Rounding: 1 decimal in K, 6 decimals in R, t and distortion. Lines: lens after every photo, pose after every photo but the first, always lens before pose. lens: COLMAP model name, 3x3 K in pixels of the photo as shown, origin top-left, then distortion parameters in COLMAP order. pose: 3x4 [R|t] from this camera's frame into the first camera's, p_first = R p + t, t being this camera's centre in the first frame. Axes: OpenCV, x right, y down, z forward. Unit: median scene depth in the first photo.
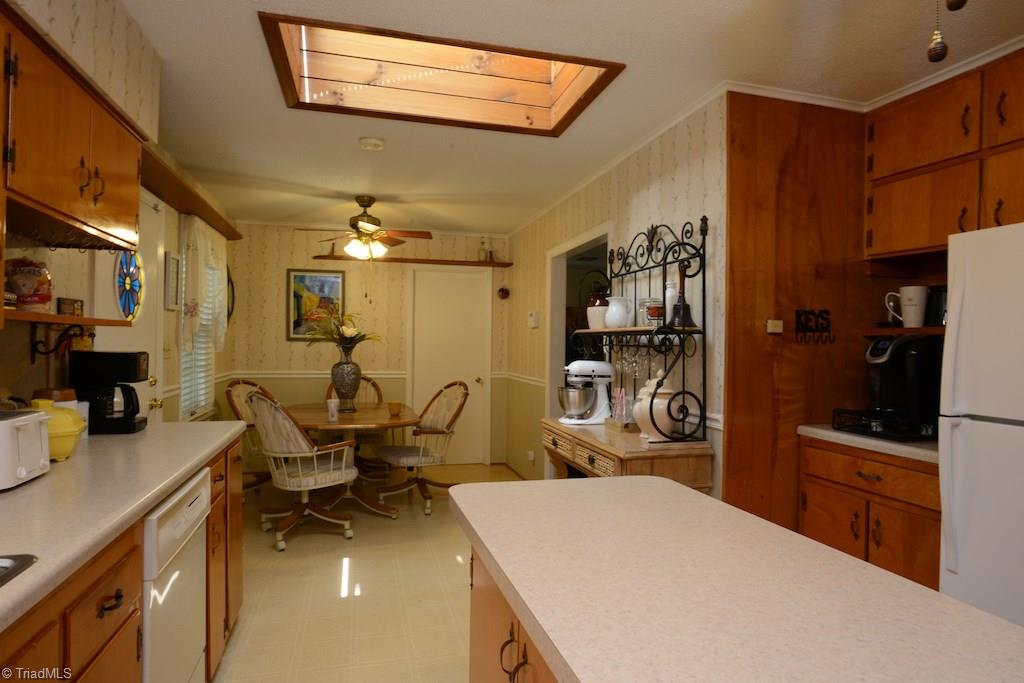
lens RADIAL K [[585.5, 0, 511.9], [0, 585.5, 344.6], [0, 0, 1]] dist [-0.041819, 0.017925]
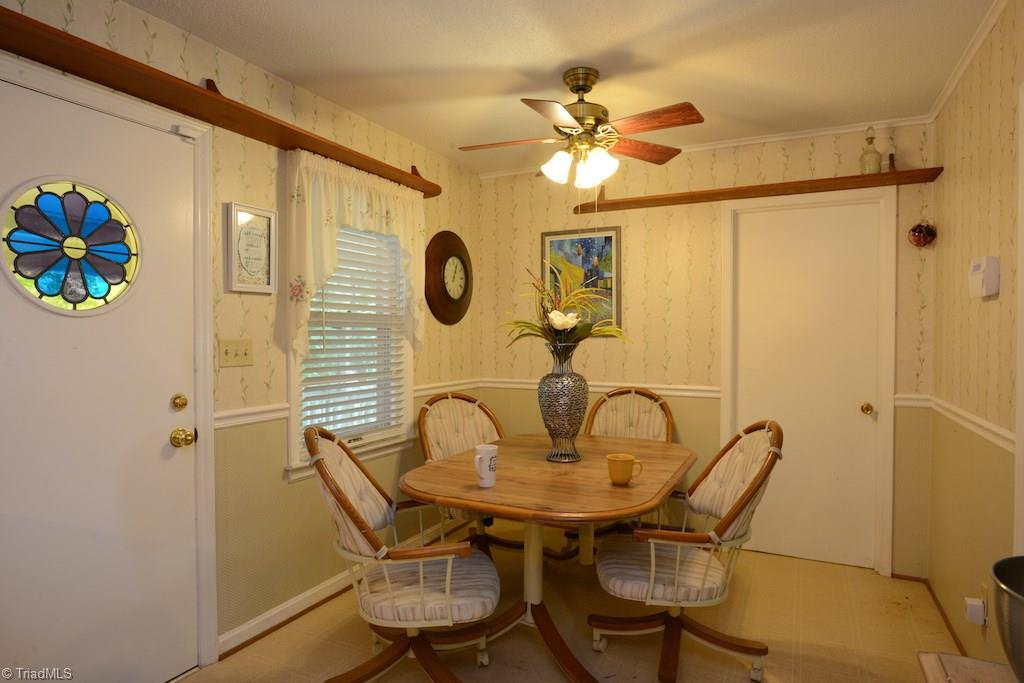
lens RADIAL K [[585.5, 0, 511.9], [0, 585.5, 344.6], [0, 0, 1]] dist [-0.041819, 0.017925]
pose [[0.753379, 0.000234, -0.657586, 0.050123], [0.006639, 0.999946, 0.007962, -0.002461], [0.657553, -0.010364, 0.753337, 0.472280]]
